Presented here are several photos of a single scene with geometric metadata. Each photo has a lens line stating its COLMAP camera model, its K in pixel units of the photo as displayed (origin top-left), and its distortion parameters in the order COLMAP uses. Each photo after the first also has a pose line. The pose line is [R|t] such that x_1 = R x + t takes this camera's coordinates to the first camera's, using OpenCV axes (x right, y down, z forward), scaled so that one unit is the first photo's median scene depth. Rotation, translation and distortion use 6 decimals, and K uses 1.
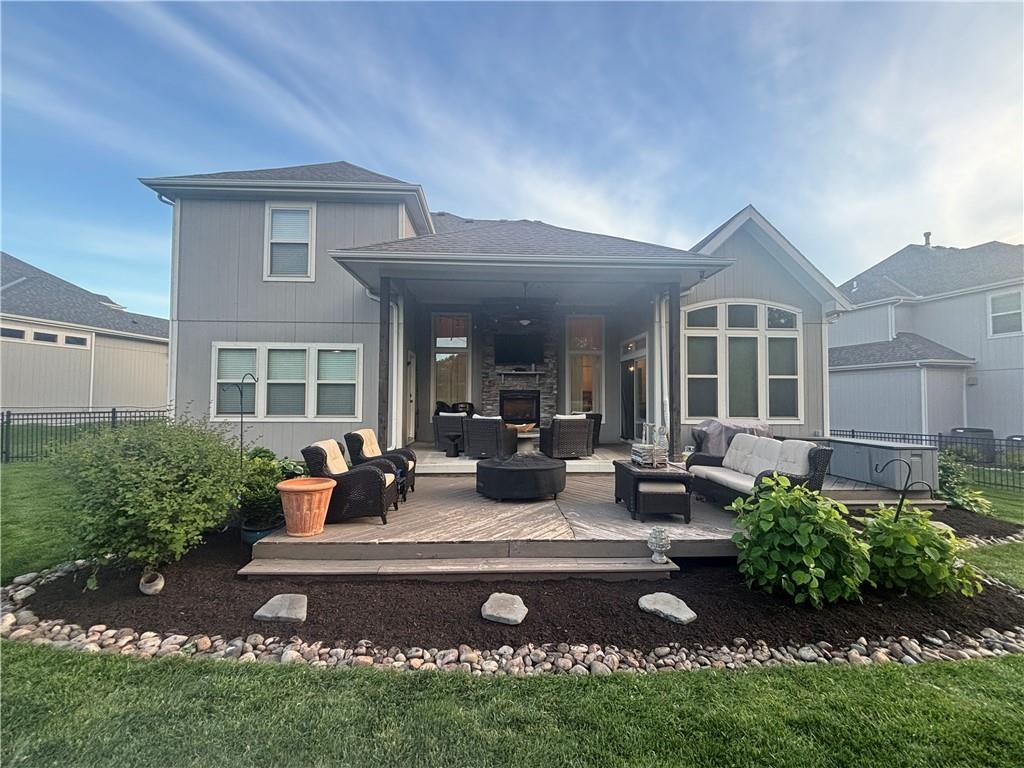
lens RADIAL K [[437.5, 0, 513.6], [0, 437.5, 386.2], [0, 0, 1]] dist [0.001534, -0.000011]
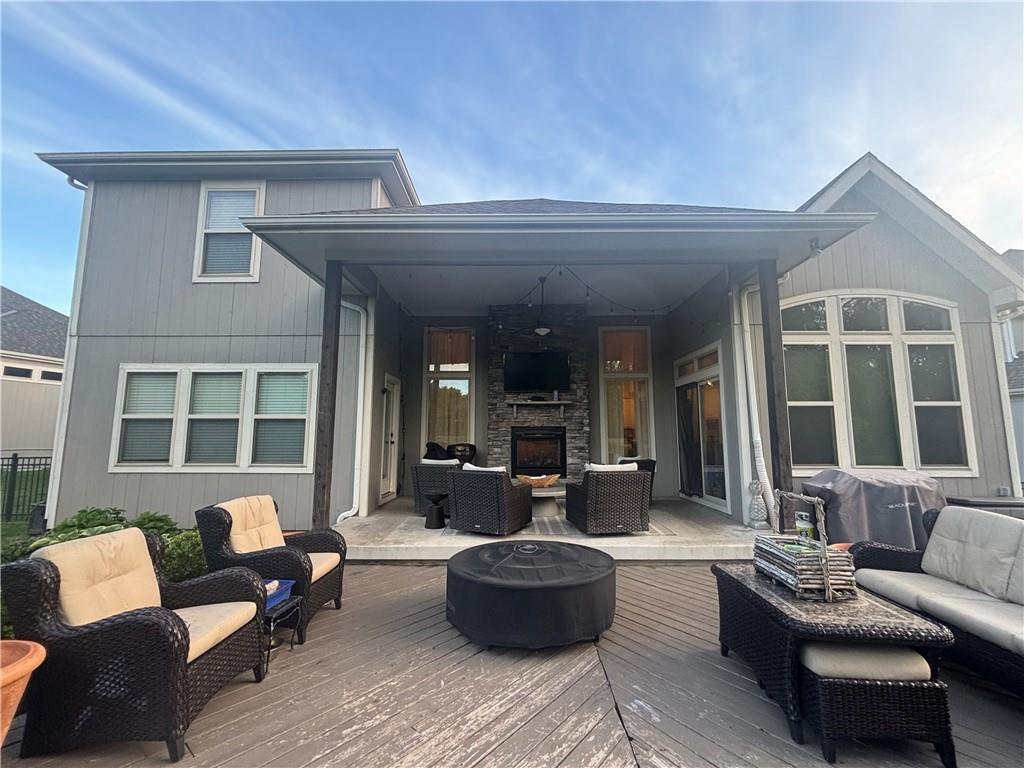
lens RADIAL K [[437.5, 0, 513.6], [0, 437.5, 386.2], [0, 0, 1]] dist [0.001534, -0.000011]
pose [[0.998028, -0.012250, -0.061561, 0.022344], [0.006877, 0.996207, -0.086741, 0.005476], [0.062390, 0.086147, 0.994327, 0.304219]]
